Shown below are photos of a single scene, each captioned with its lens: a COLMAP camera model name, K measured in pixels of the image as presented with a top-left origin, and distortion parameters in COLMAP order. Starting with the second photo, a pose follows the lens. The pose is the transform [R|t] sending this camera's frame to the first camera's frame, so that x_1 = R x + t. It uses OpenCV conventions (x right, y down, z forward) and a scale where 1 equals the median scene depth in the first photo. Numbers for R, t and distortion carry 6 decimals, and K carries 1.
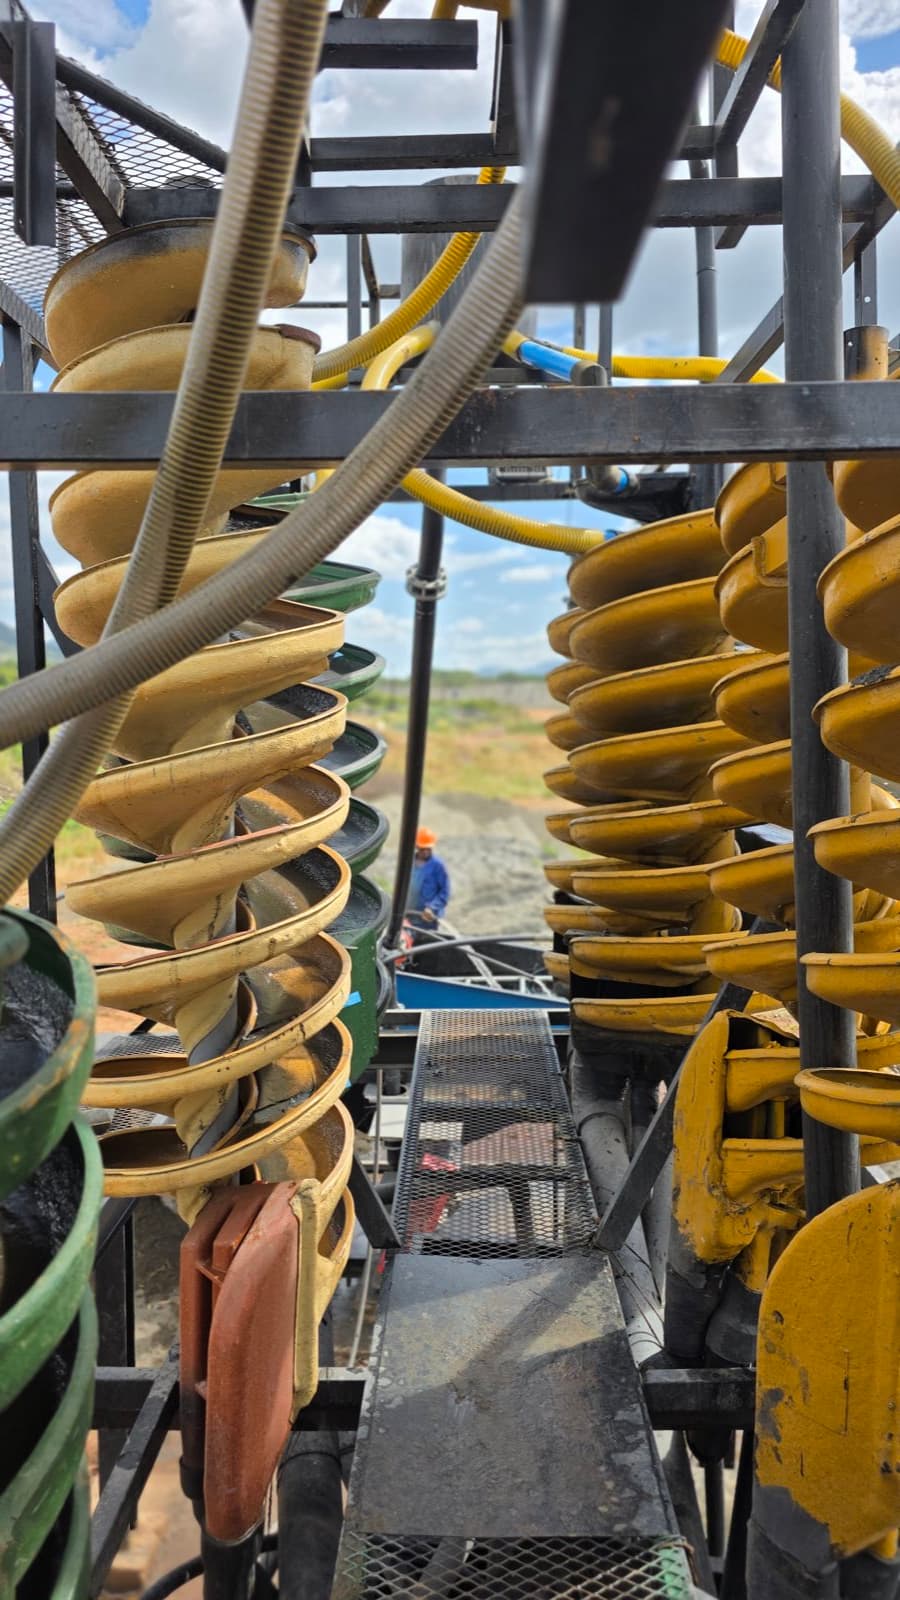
lens RADIAL K [[1082.1, 0, 450.1], [0, 1082.1, 796.2], [0, 0, 1]] dist [0.005258, 0.000196]
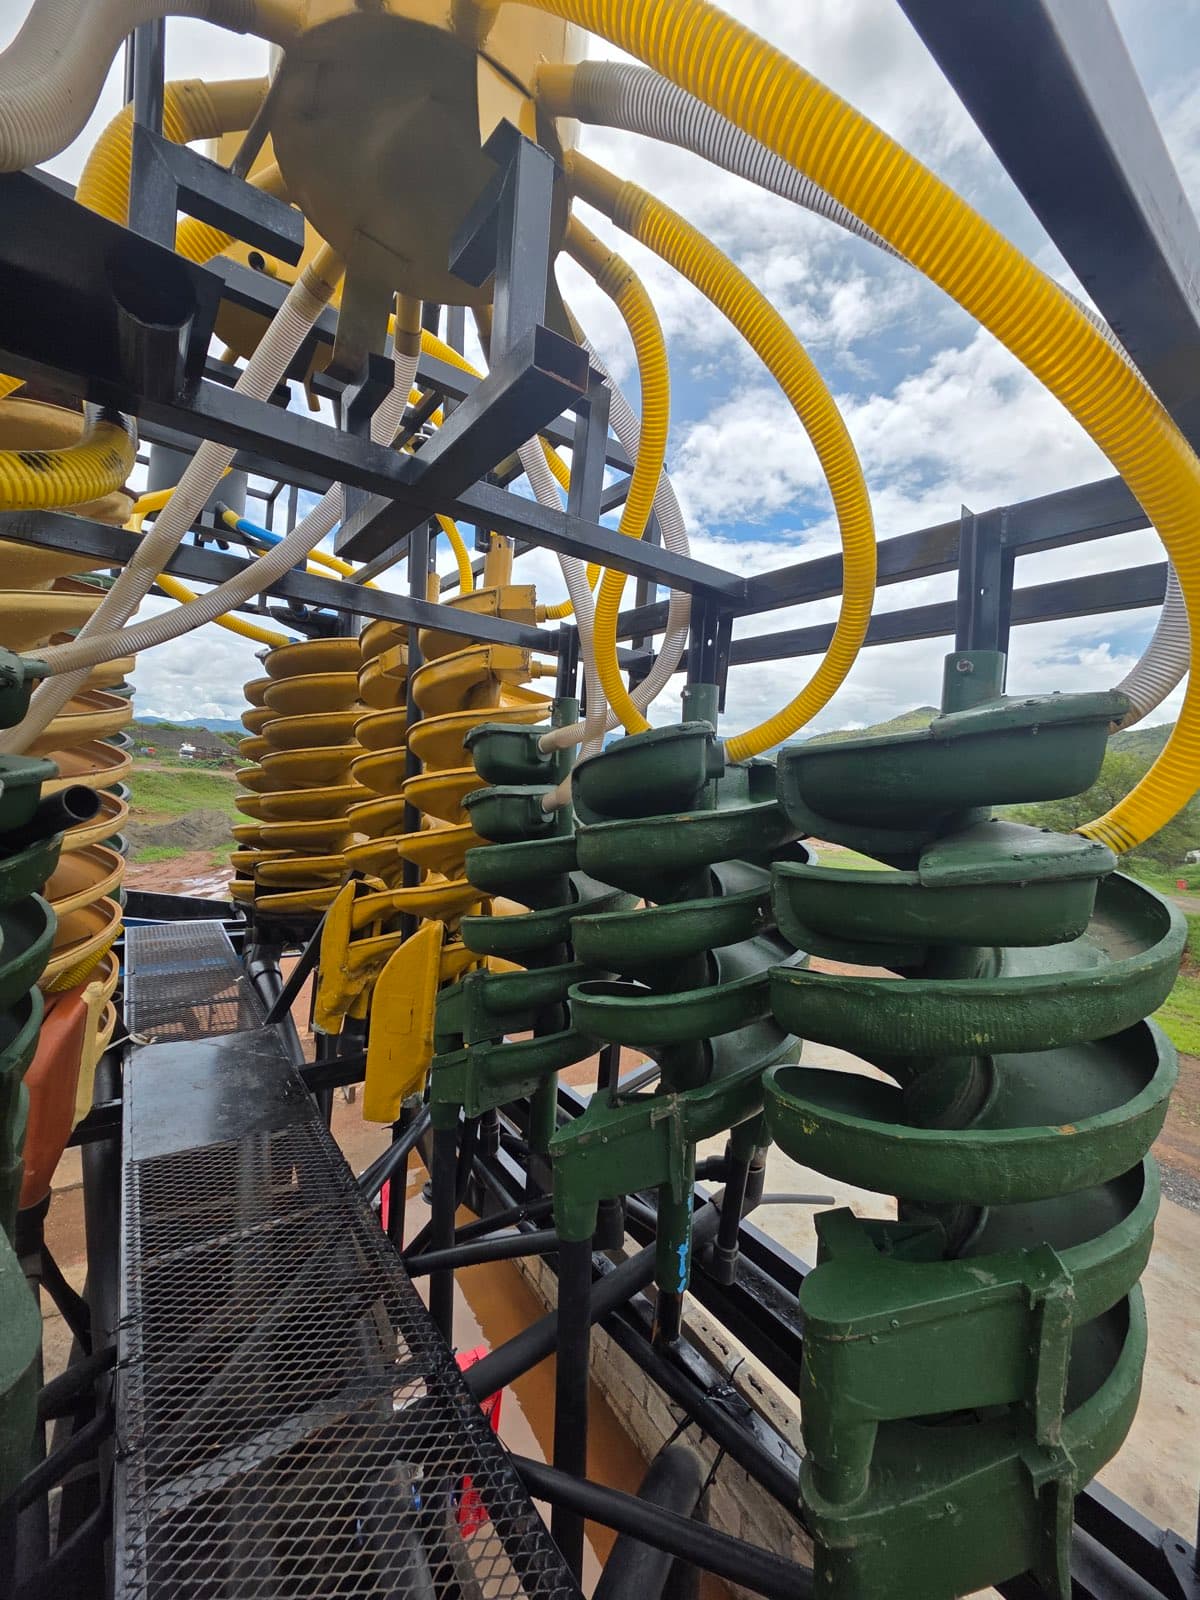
lens RADIAL K [[633.9, 0, 600.6], [0, 633.9, 799.4], [0, 0, 1]] dist [0.002684, 0.000167]
pose [[0.794671, 0.051151, 0.604882, -0.108848], [-0.034533, 0.998639, -0.039081, 0.075277], [-0.606058, 0.010168, 0.795356, -0.242109]]
